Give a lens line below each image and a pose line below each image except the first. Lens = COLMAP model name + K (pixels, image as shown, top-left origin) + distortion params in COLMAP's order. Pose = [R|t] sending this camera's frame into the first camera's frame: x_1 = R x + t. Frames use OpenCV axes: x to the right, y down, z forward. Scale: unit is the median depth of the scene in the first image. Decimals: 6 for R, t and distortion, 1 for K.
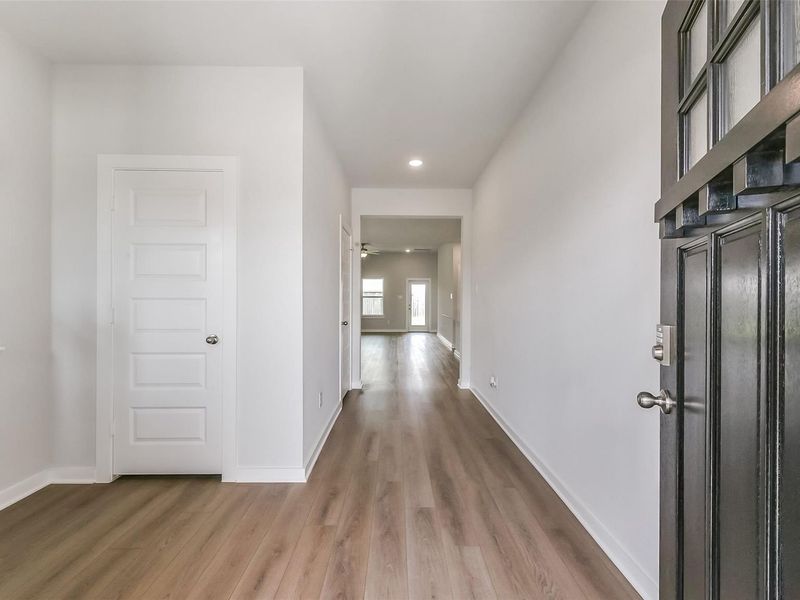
lens RADIAL K [[352.8, 0, 398.8], [0, 352.8, 301.6], [0, 0, 1]] dist [0.003181, 0.000633]
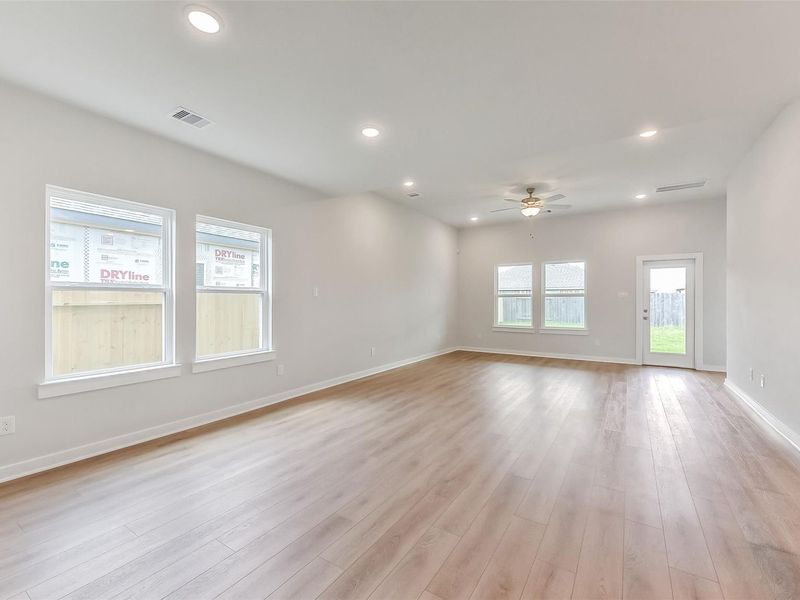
lens RADIAL K [[352.8, 0, 398.8], [0, 352.8, 301.6], [0, 0, 1]] dist [0.003181, 0.000633]
pose [[0.828168, 0.003270, -0.560471, 0.021857], [-0.004957, 0.999987, -0.001489, -0.000195], [0.560458, 0.004011, 0.828173, 0.397165]]
